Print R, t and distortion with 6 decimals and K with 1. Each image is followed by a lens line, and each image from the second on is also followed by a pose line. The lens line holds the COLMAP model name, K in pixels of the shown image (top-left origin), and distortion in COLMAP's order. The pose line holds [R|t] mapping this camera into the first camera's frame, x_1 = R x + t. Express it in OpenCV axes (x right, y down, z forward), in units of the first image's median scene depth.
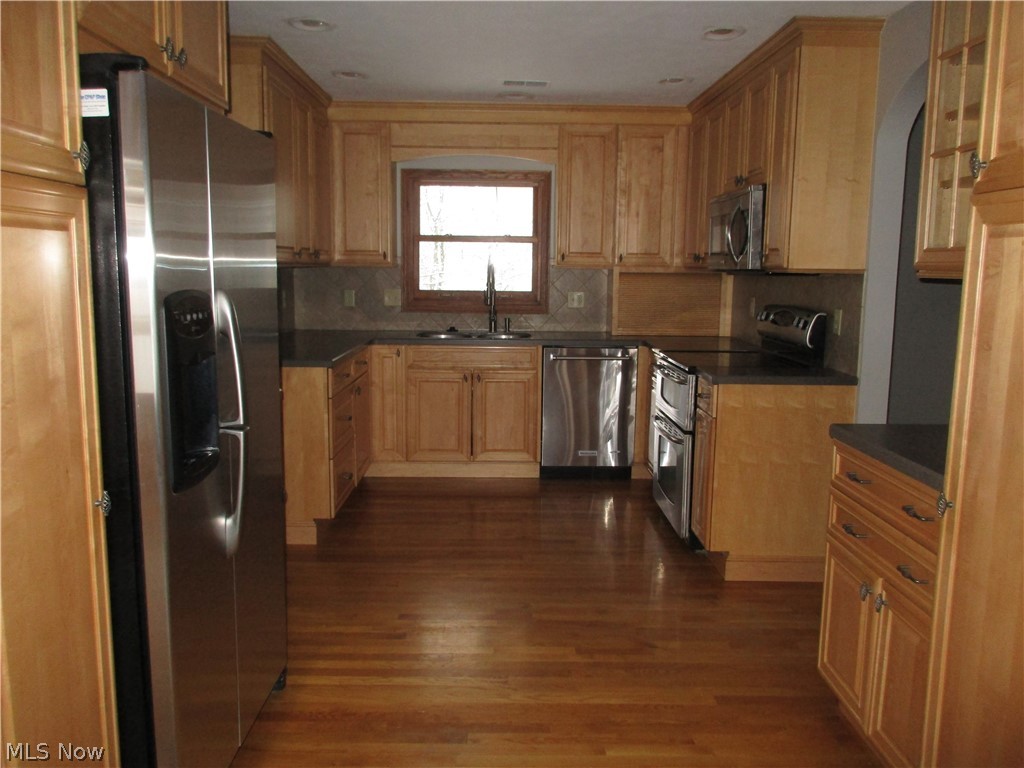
lens RADIAL K [[829.3, 0, 512.0], [0, 829.3, 384.0], [0, 0, 1]] dist [-0.007448, -0.000619]
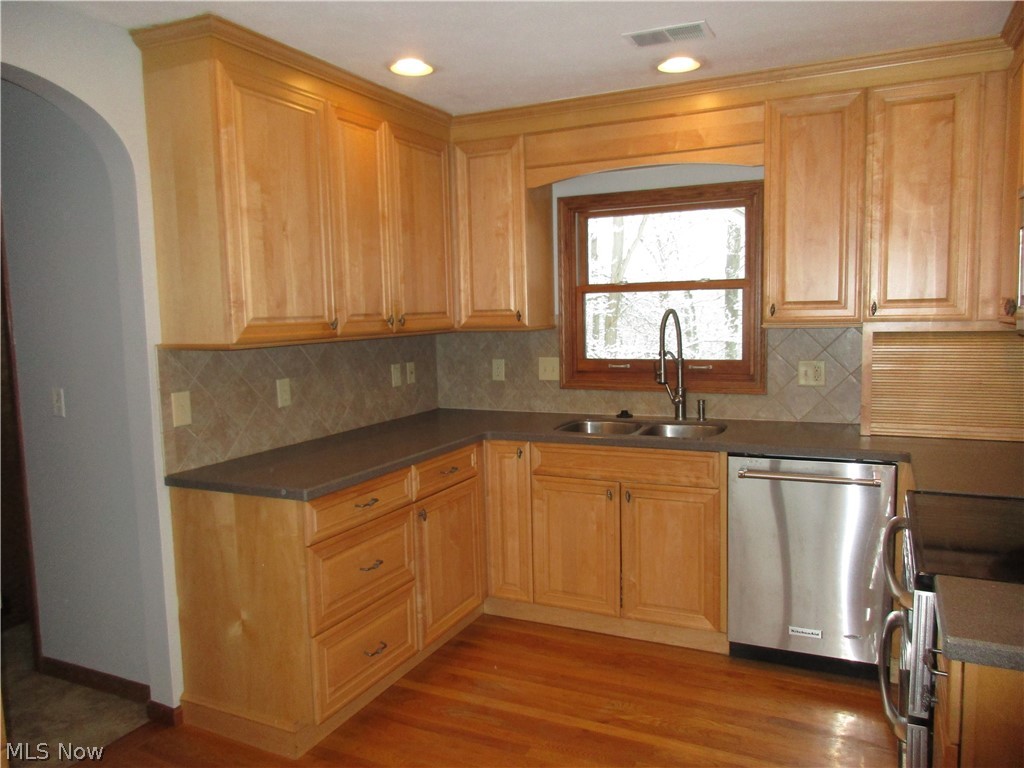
lens RADIAL K [[763.7, 0, 512.0], [0, 763.7, 384.0], [0, 0, 1]] dist [0.000493, -0.000100]
pose [[0.892726, 0.010929, -0.450467, 0.151156], [-0.029115, 0.999016, -0.033462, -0.073325], [0.449658, 0.042988, 0.892166, 0.402860]]
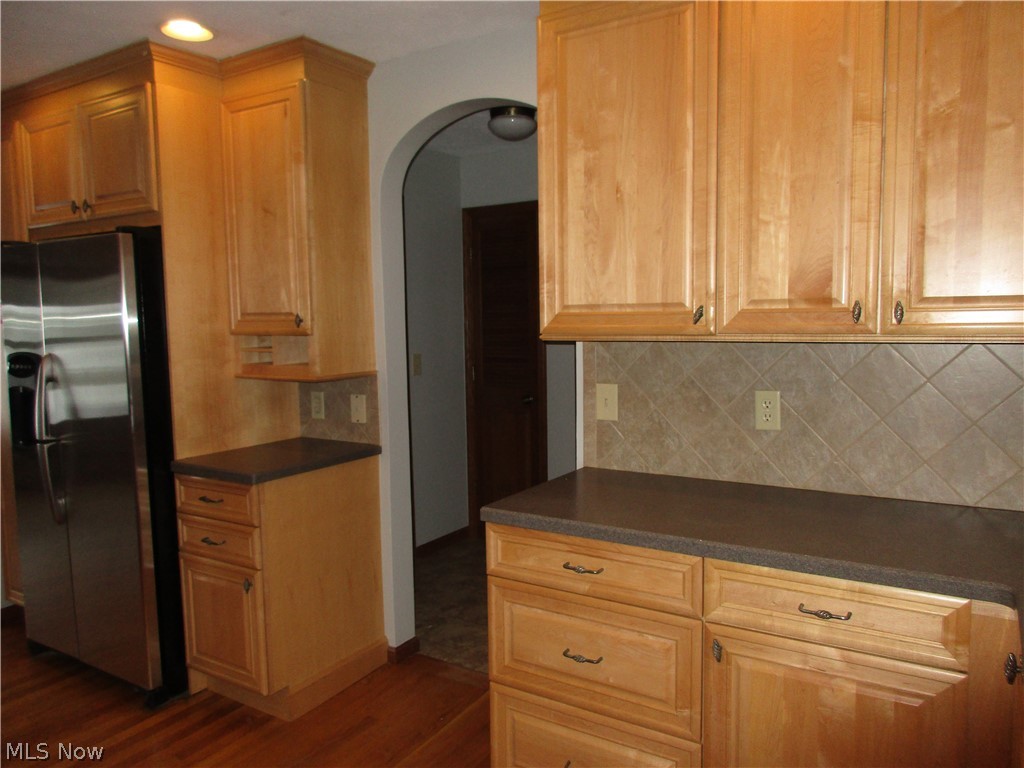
lens RADIAL K [[763.7, 0, 512.0], [0, 763.7, 384.0], [0, 0, 1]] dist [0.000493, -0.000100]
pose [[-0.544198, 0.080083, -0.835126, 0.147650], [-0.108425, 0.980372, 0.164665, -0.150661], [0.831921, 0.180159, -0.524834, 0.966089]]
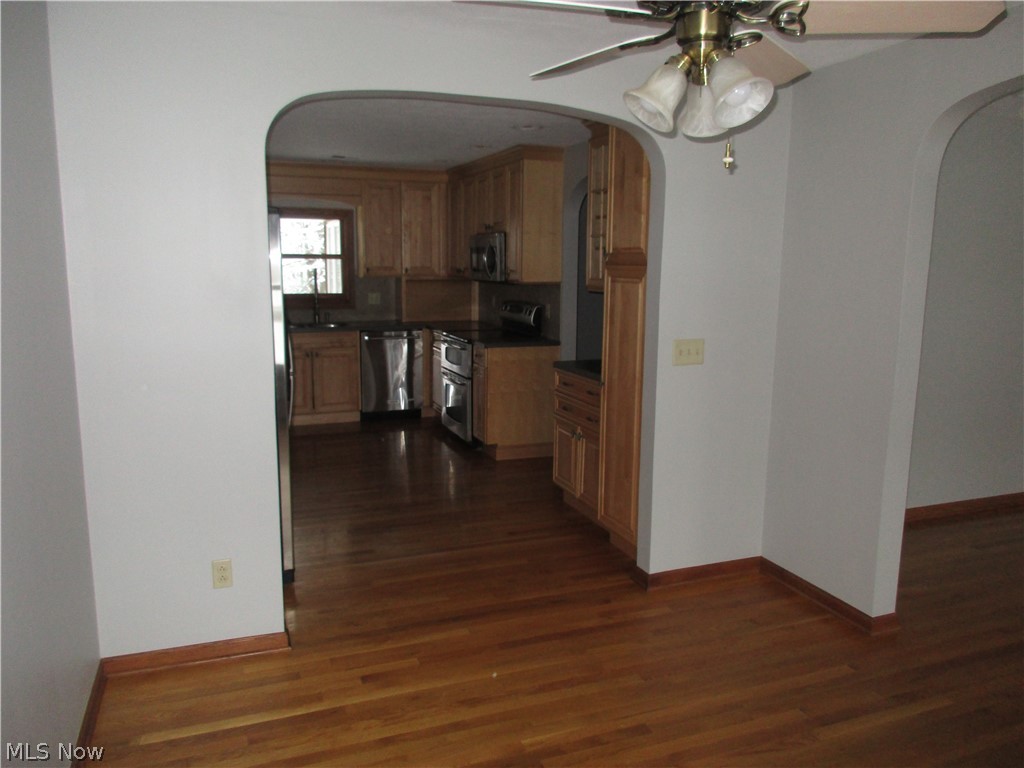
lens RADIAL K [[763.7, 0, 512.0], [0, 763.7, 384.0], [0, 0, 1]] dist [0.000493, -0.000100]
pose [[0.937316, -0.060941, 0.343112, -0.180513], [0.052487, 0.998047, 0.033880, 0.016295], [-0.344506, -0.013748, 0.938683, -0.369996]]
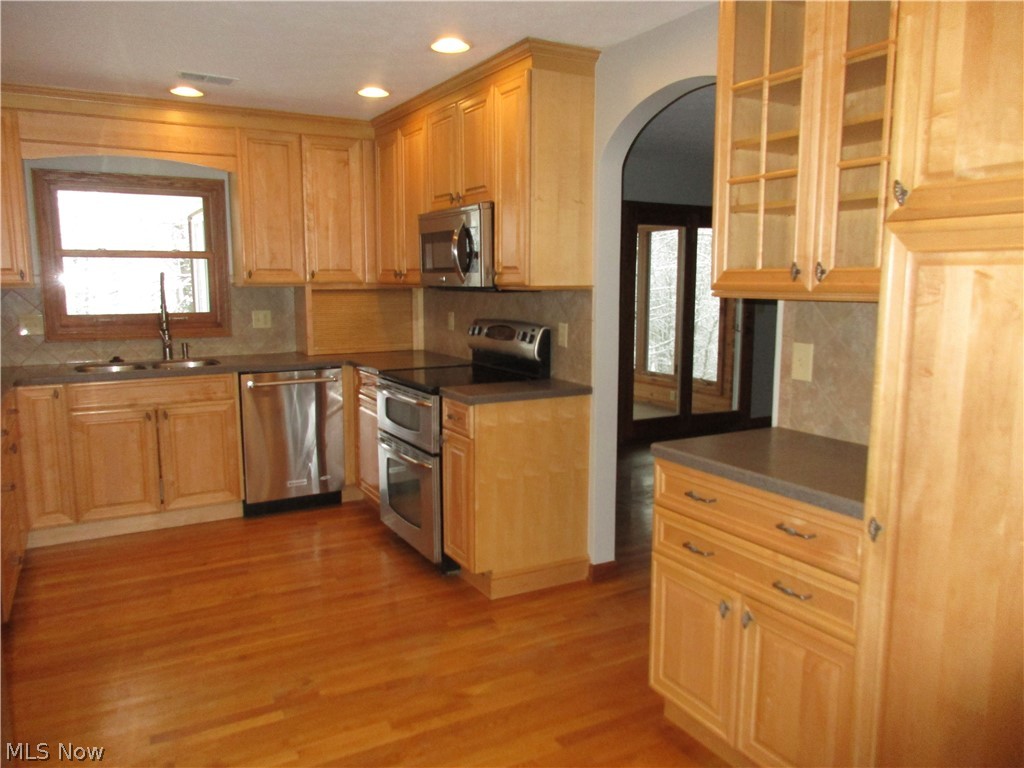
lens RADIAL K [[763.7, 0, 512.0], [0, 763.7, 384.0], [0, 0, 1]] dist [0.000493, -0.000100]
pose [[0.879689, -0.078494, 0.469027, -0.092369], [0.078408, 0.996726, 0.019748, -0.026570], [-0.469041, 0.019403, 0.882963, 0.121724]]
